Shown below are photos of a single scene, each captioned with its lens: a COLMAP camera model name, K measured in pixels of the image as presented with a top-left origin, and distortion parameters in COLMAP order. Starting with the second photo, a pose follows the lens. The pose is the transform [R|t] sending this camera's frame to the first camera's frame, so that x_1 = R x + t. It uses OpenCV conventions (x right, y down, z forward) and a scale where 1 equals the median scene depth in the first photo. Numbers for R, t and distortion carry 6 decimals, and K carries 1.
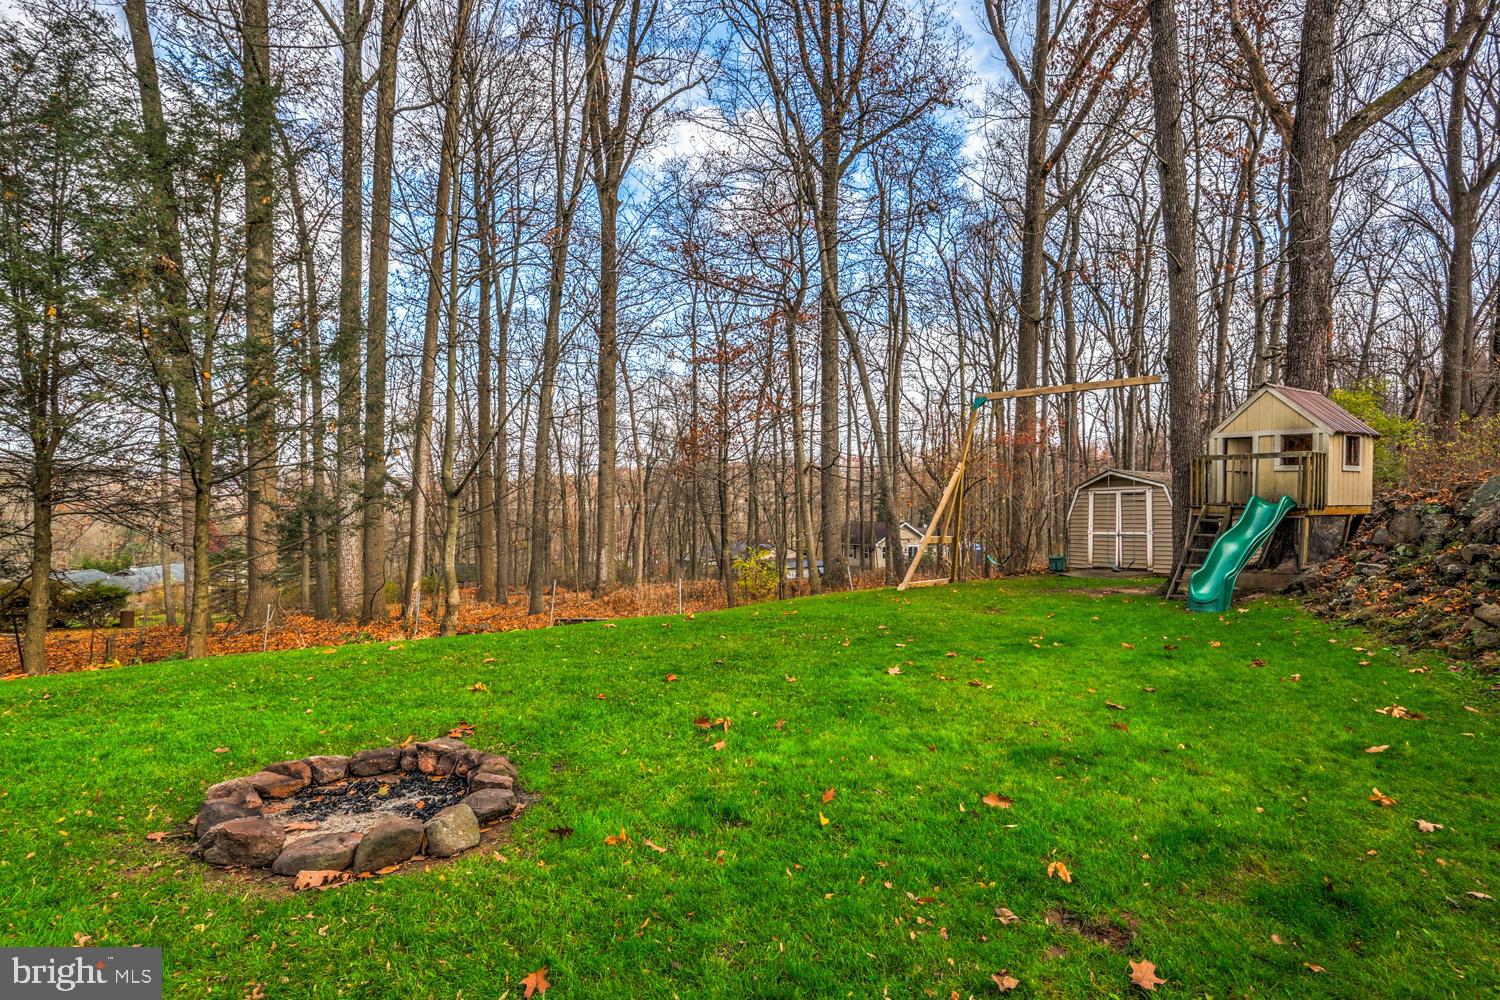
lens RADIAL K [[813.2, 0, 765.5], [0, 813.2, 534.6], [0, 0, 1]] dist [-0.012616, 0.002884]
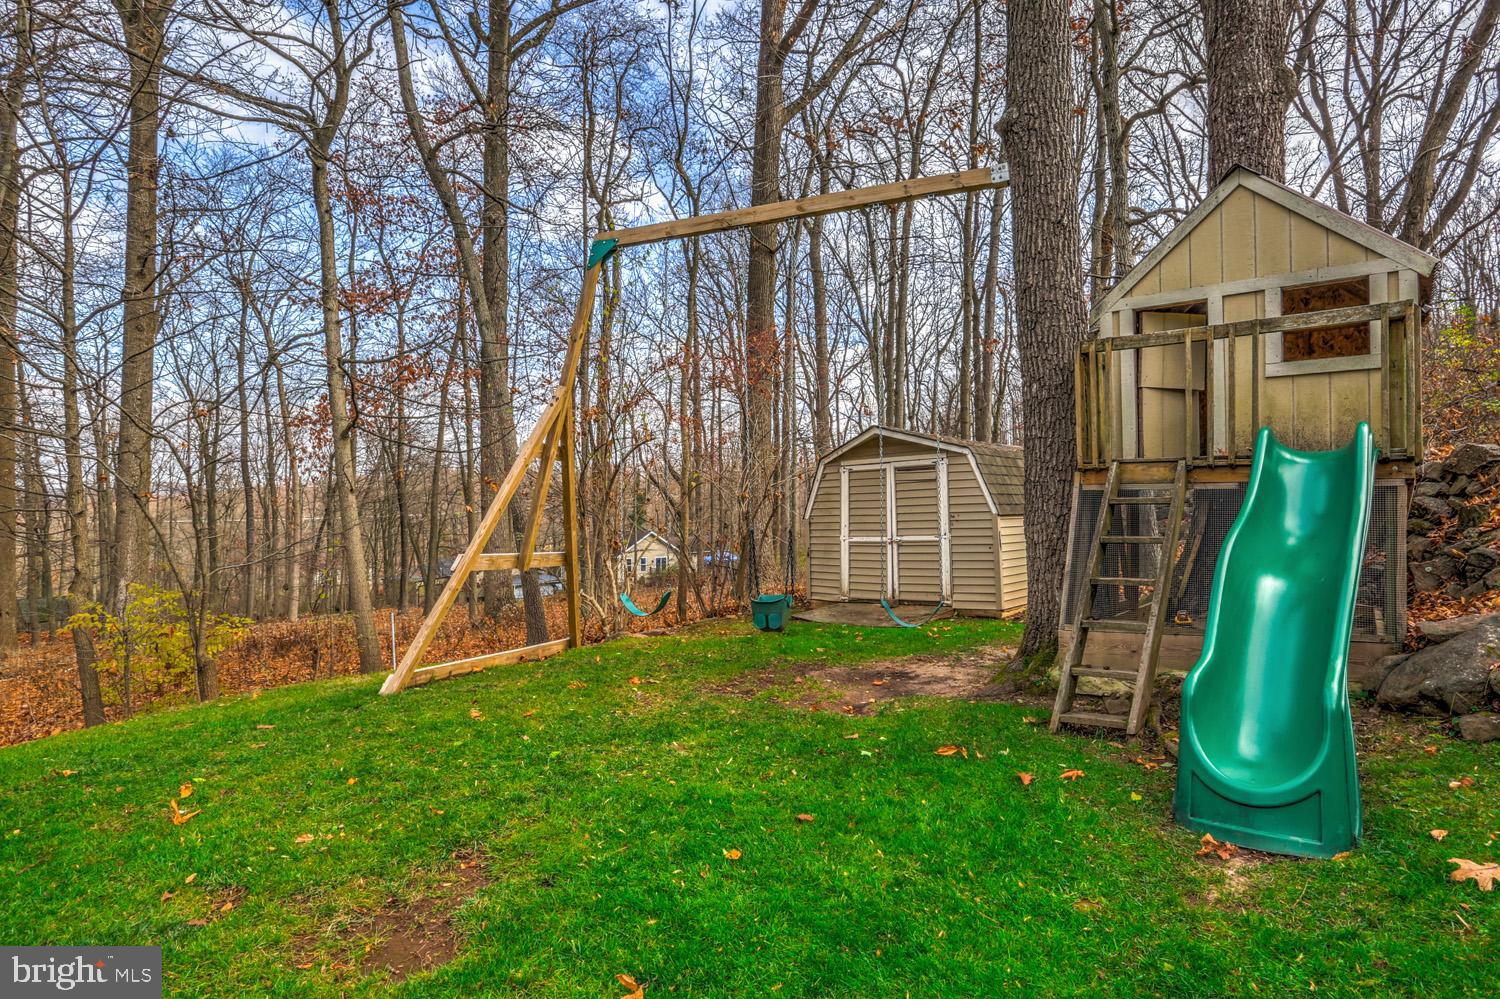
lens RADIAL K [[813.2, 0, 745.4], [0, 813.2, 512.9], [0, 0, 1]] dist [-0.012616, 0.002884]
pose [[0.967333, -0.003705, 0.253480, 0.194895], [0.013689, 0.999198, -0.037635, -0.000022], [-0.253137, 0.039875, 0.966608, 0.481017]]
